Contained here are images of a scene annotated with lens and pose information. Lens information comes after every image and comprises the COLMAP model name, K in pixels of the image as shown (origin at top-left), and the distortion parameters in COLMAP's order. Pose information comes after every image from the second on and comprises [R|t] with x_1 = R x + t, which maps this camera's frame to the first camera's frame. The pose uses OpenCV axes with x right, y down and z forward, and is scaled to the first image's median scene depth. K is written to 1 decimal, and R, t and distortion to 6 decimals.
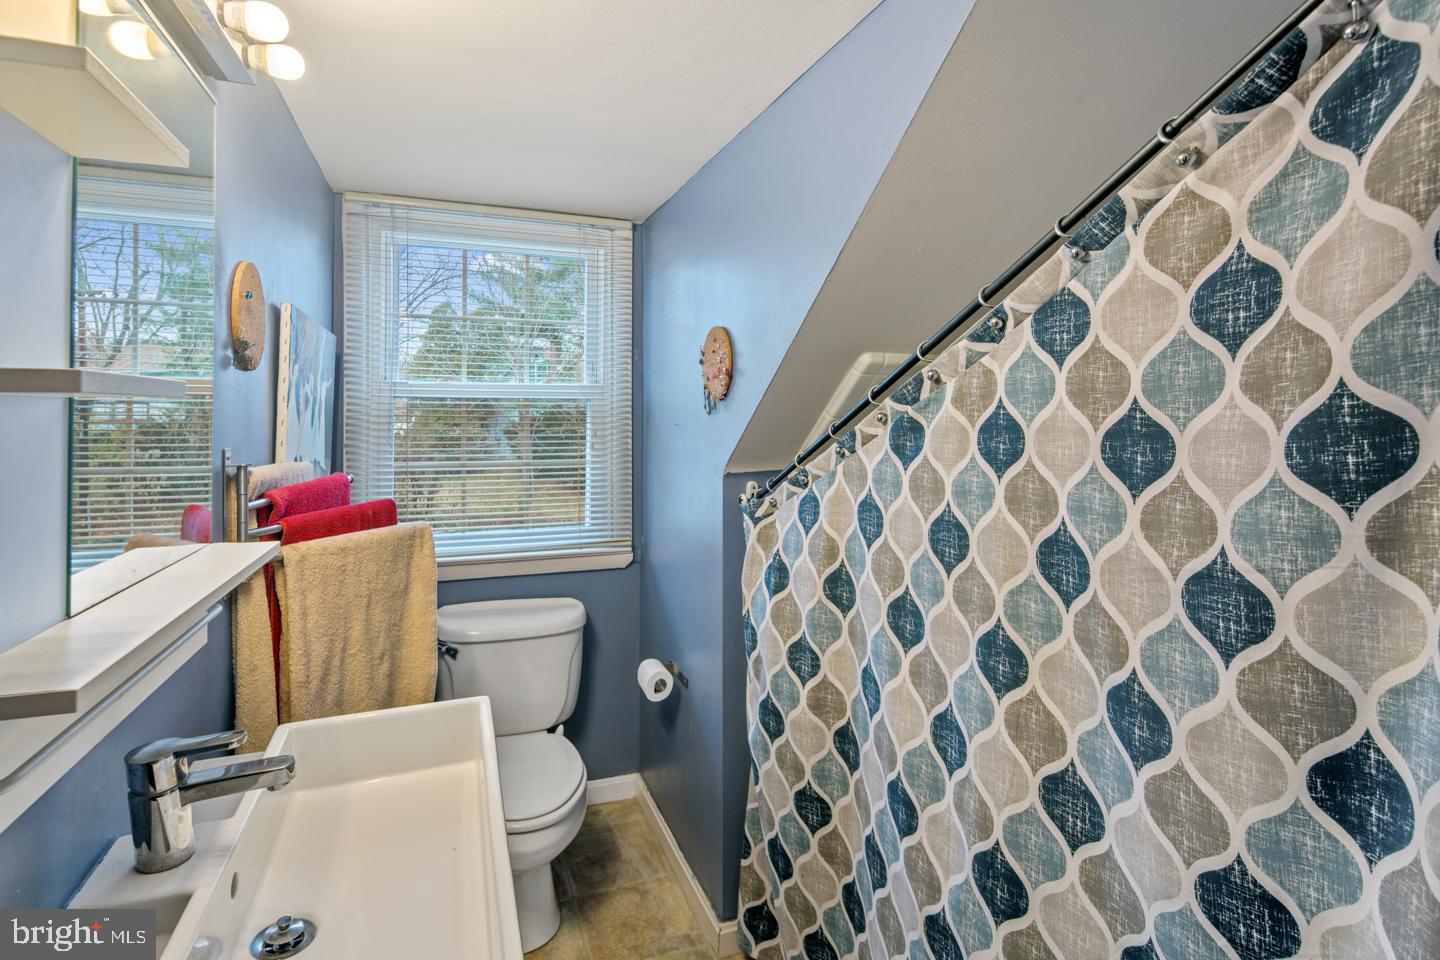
lens RADIAL K [[705.3, 0, 692.6], [0, 705.3, 412.2], [0, 0, 1]] dist [0.004629, -0.003866]
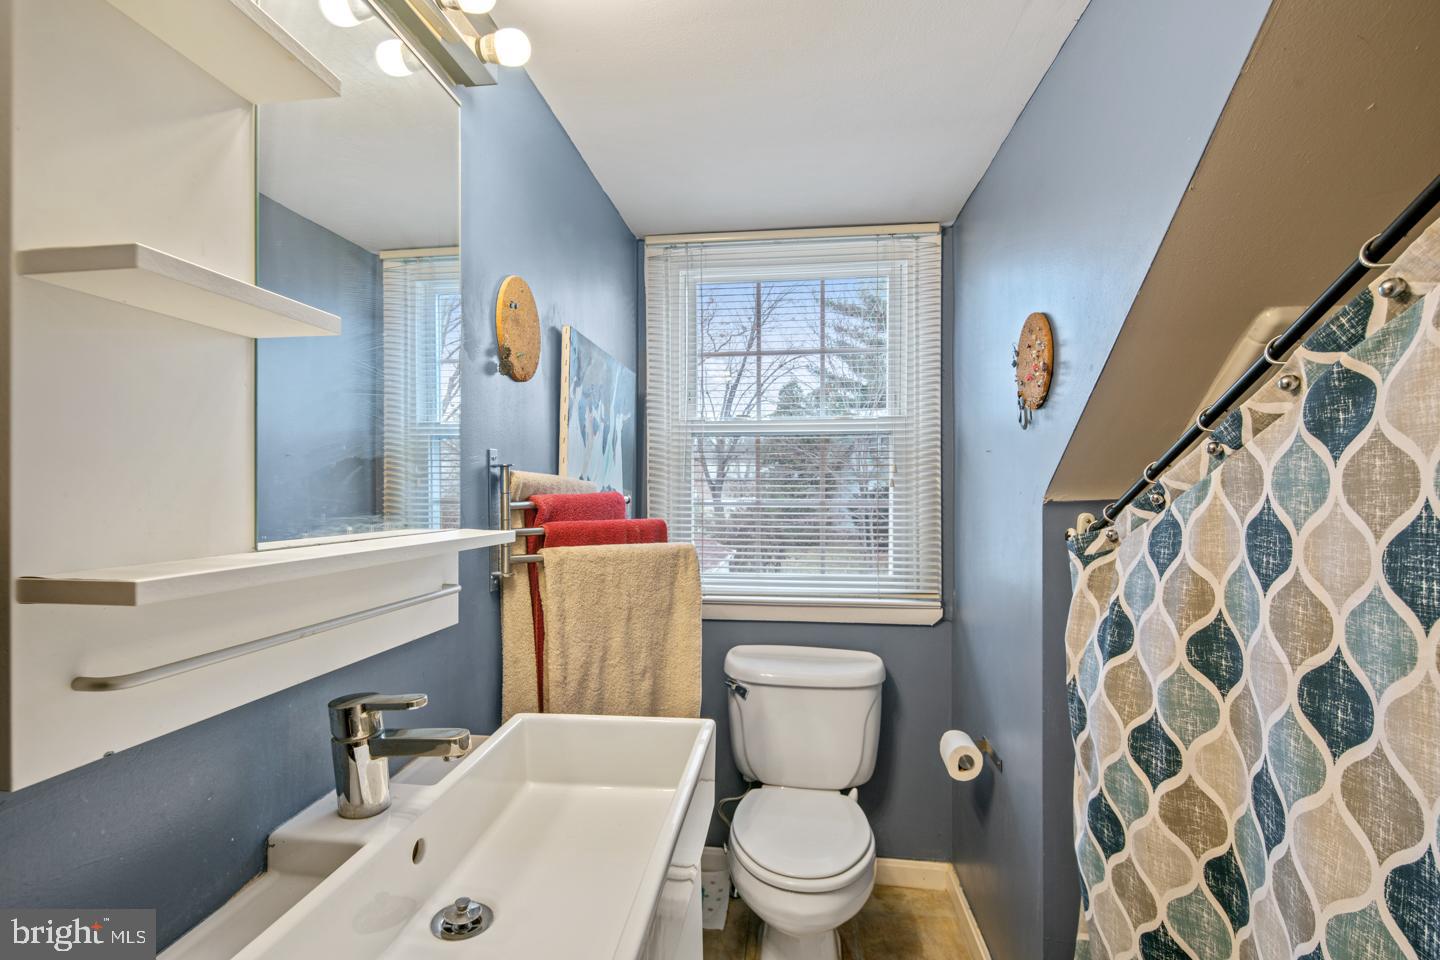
lens RADIAL K [[707.4, 0, 682.9], [0, 707.4, 487.2], [0, 0, 1]] dist [0.004350, -0.004584]
pose [[0.885539, 0.001047, -0.464563, 0.070709], [0.002271, 0.999976, 0.006583, 0.083703], [0.464559, -0.006884, 0.885515, 0.159251]]
